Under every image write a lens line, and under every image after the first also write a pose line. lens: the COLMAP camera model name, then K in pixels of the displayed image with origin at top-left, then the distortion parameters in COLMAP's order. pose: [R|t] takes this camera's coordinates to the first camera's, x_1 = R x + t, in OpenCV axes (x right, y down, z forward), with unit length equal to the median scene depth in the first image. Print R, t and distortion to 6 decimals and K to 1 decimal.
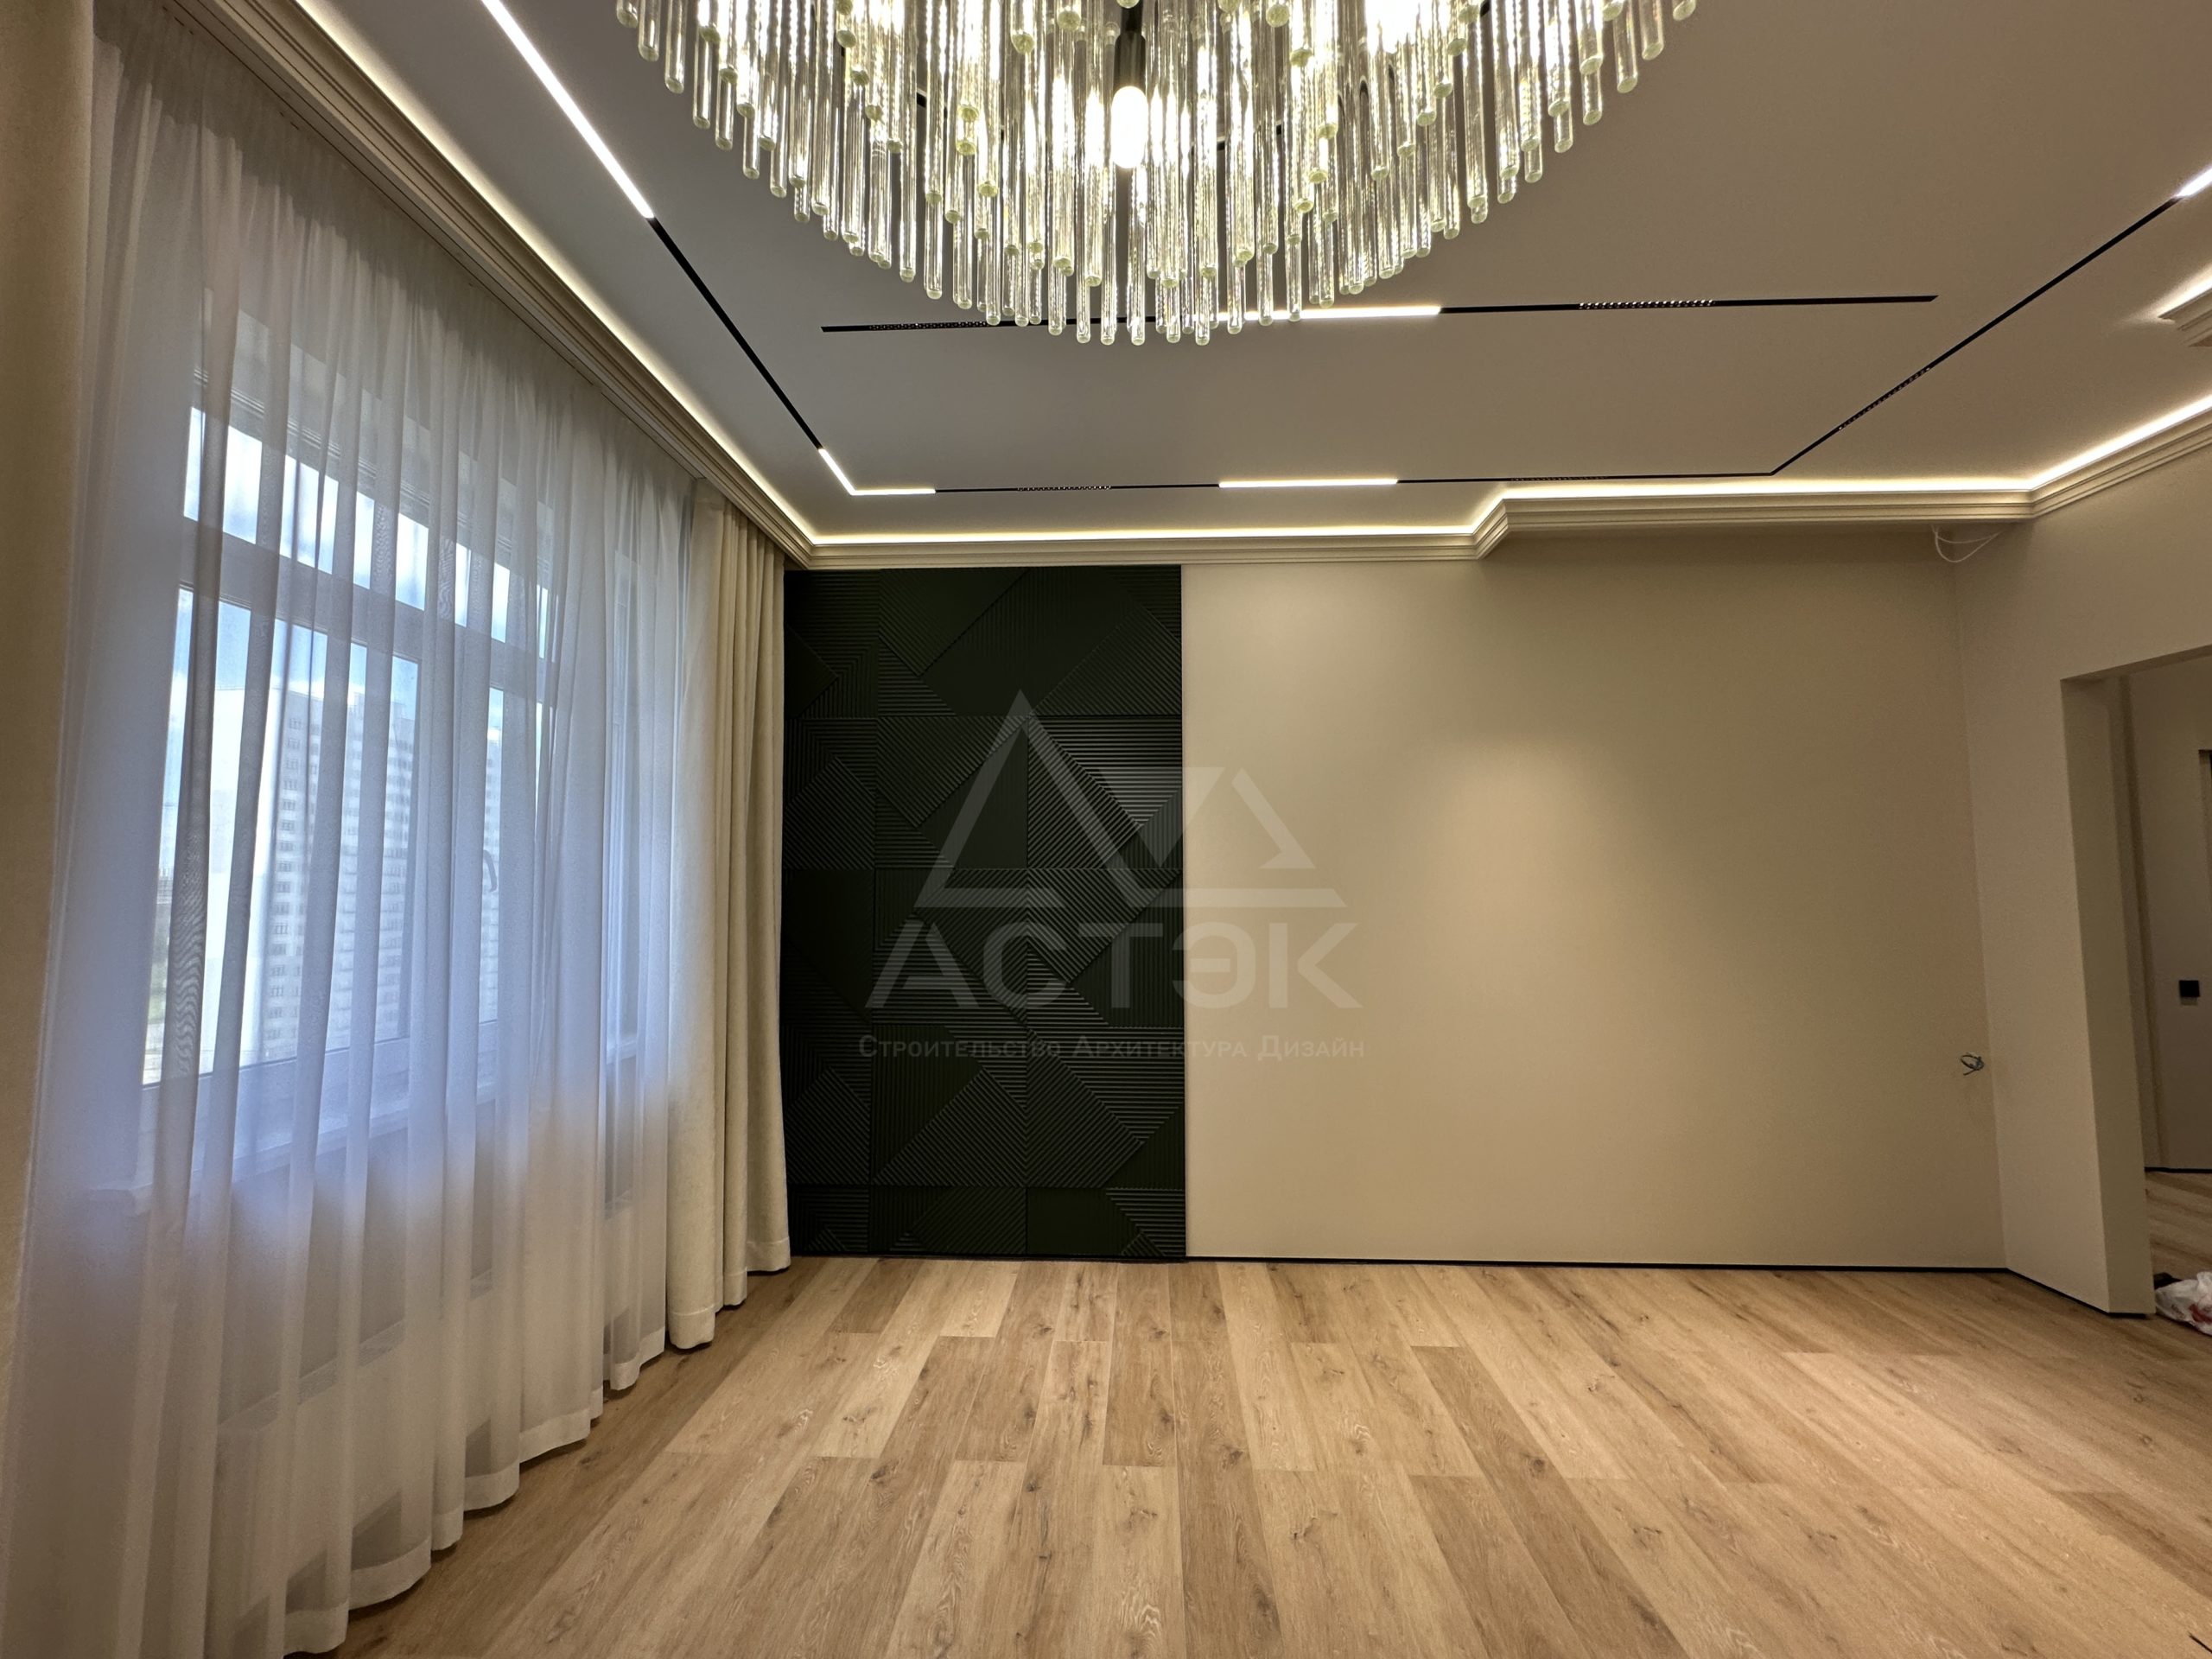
lens RADIAL K [[884.6, 0, 1108.2], [0, 884.6, 830.0], [0, 0, 1]] dist [-0.006365, 0.002328]
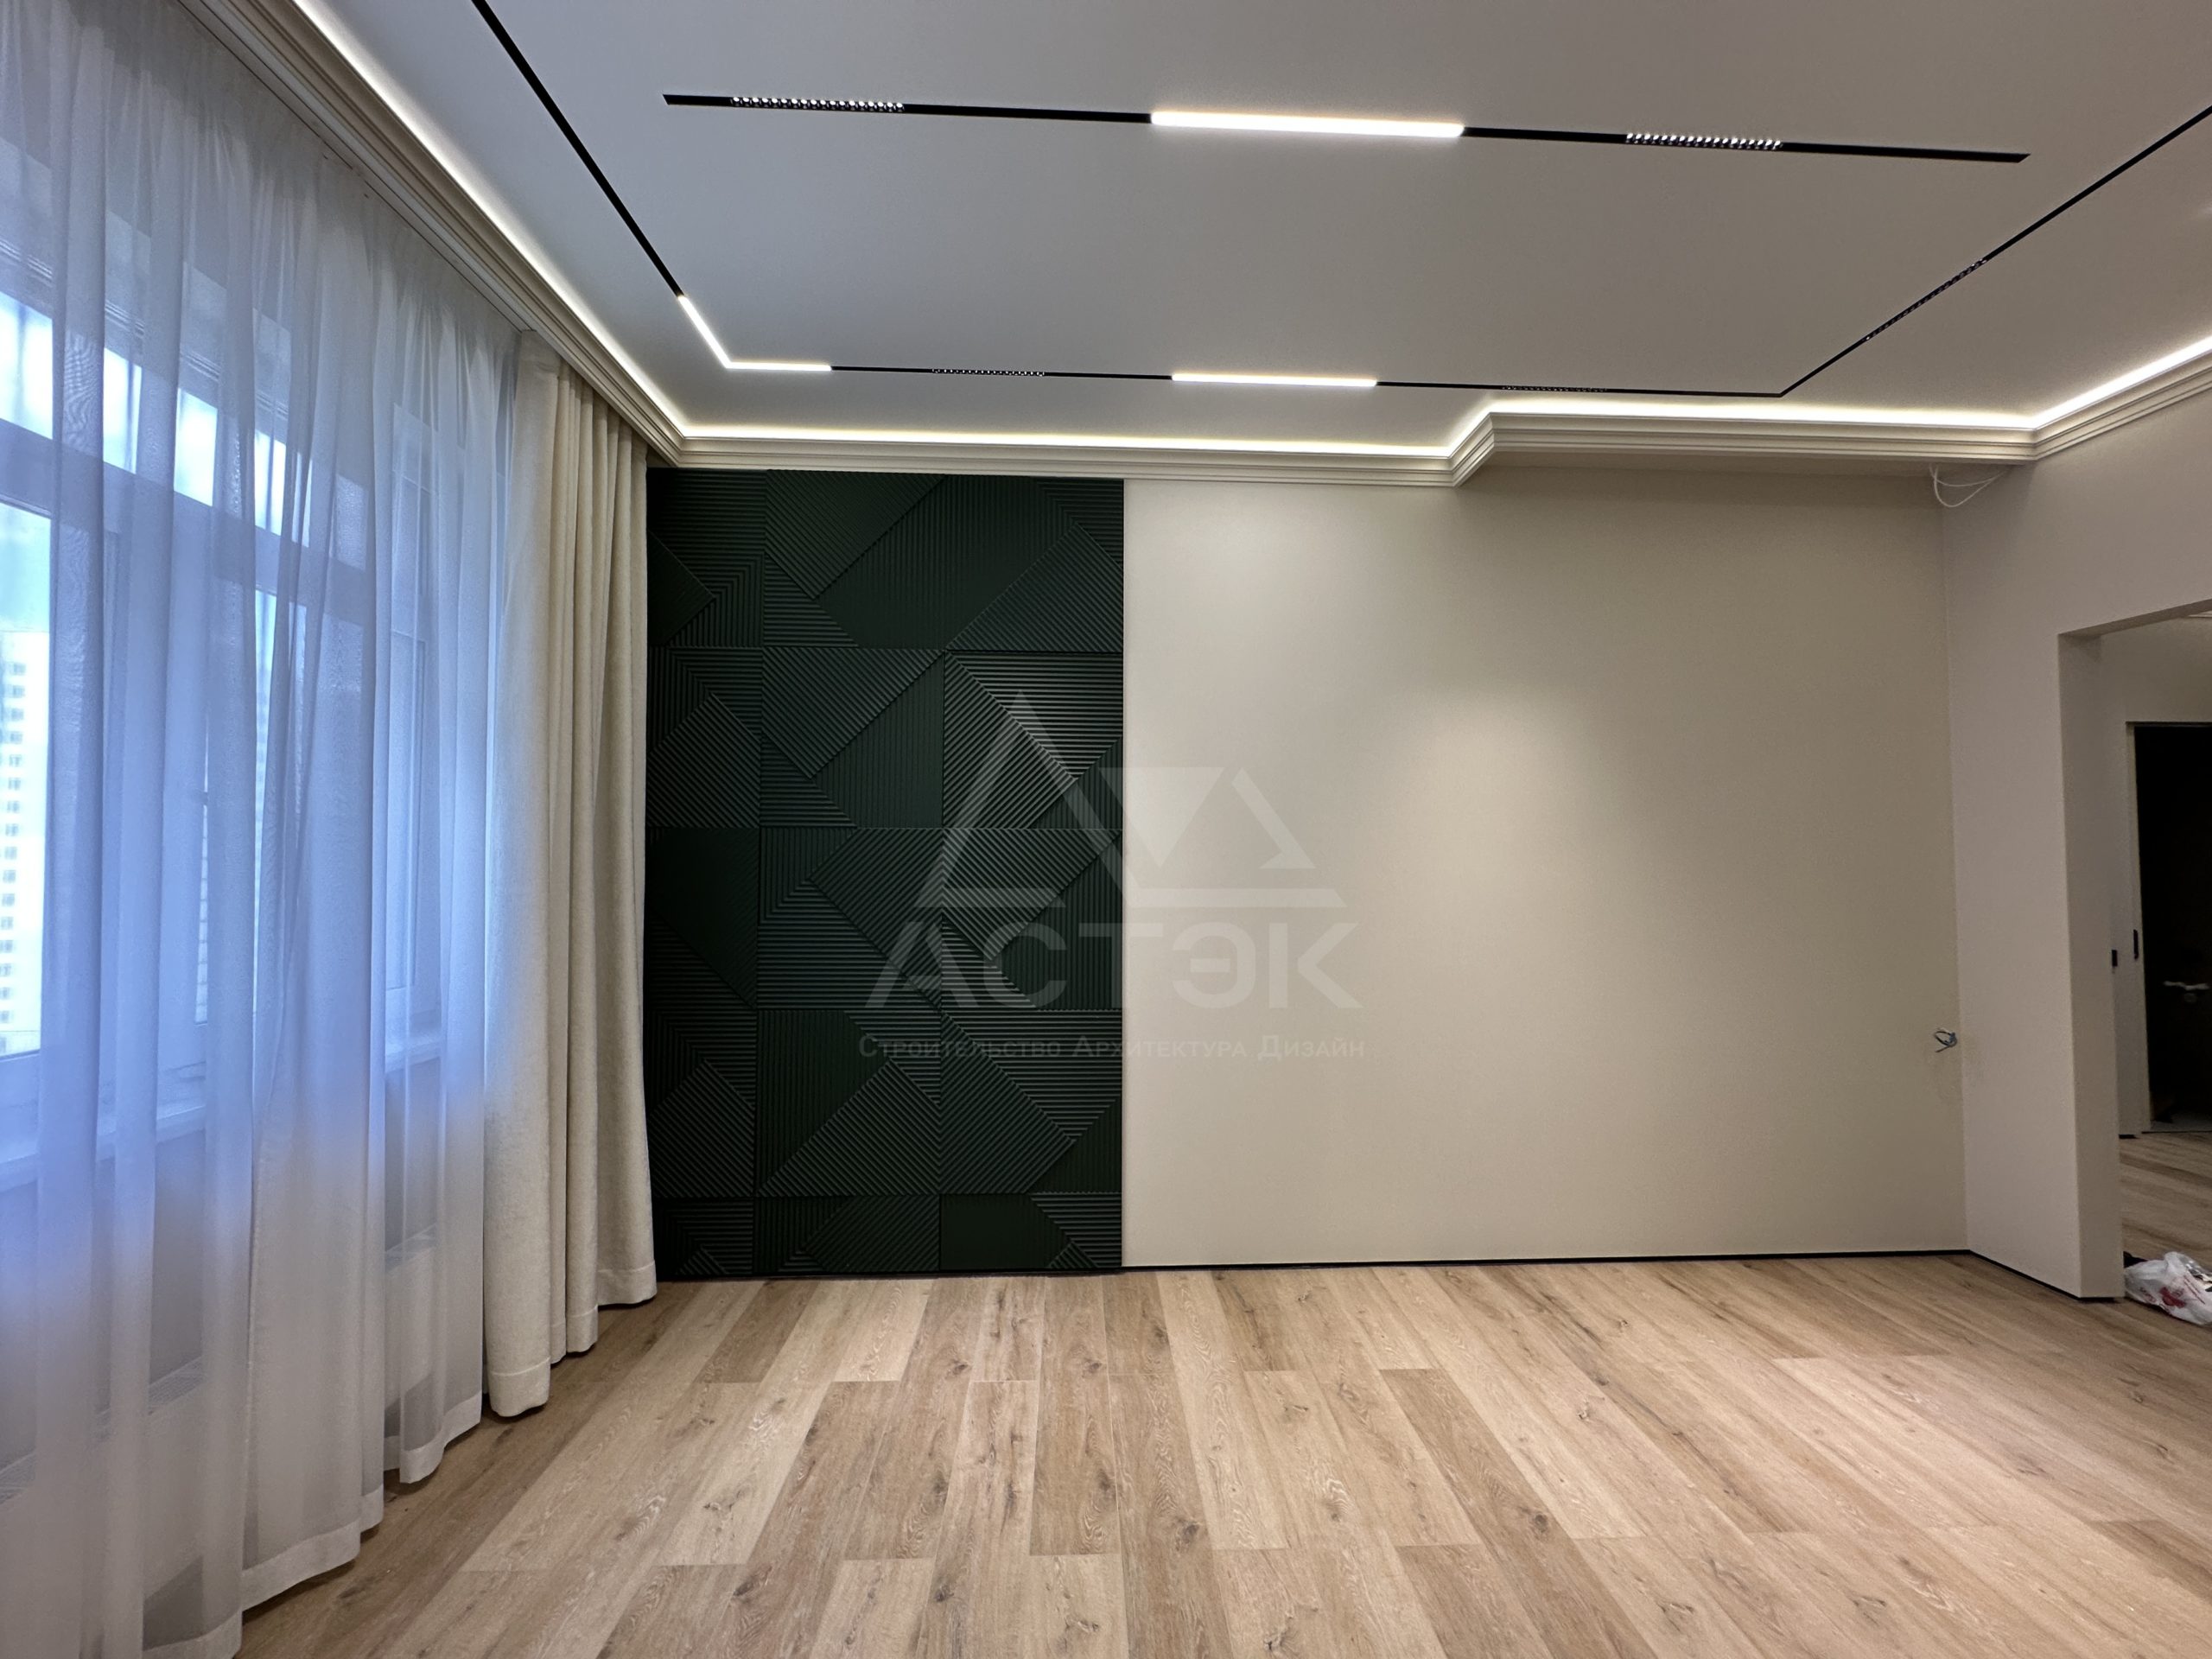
lens RADIAL K [[884.6, 0, 1109.2], [0, 884.6, 829.8], [0, 0, 1]] dist [-0.006365, 0.002328]
pose [[0.995971, 0.007741, 0.089339, -0.008748], [-0.010806, 0.999368, 0.033878, 0.017916], [-0.089021, -0.034707, 0.995425, 0.161373]]
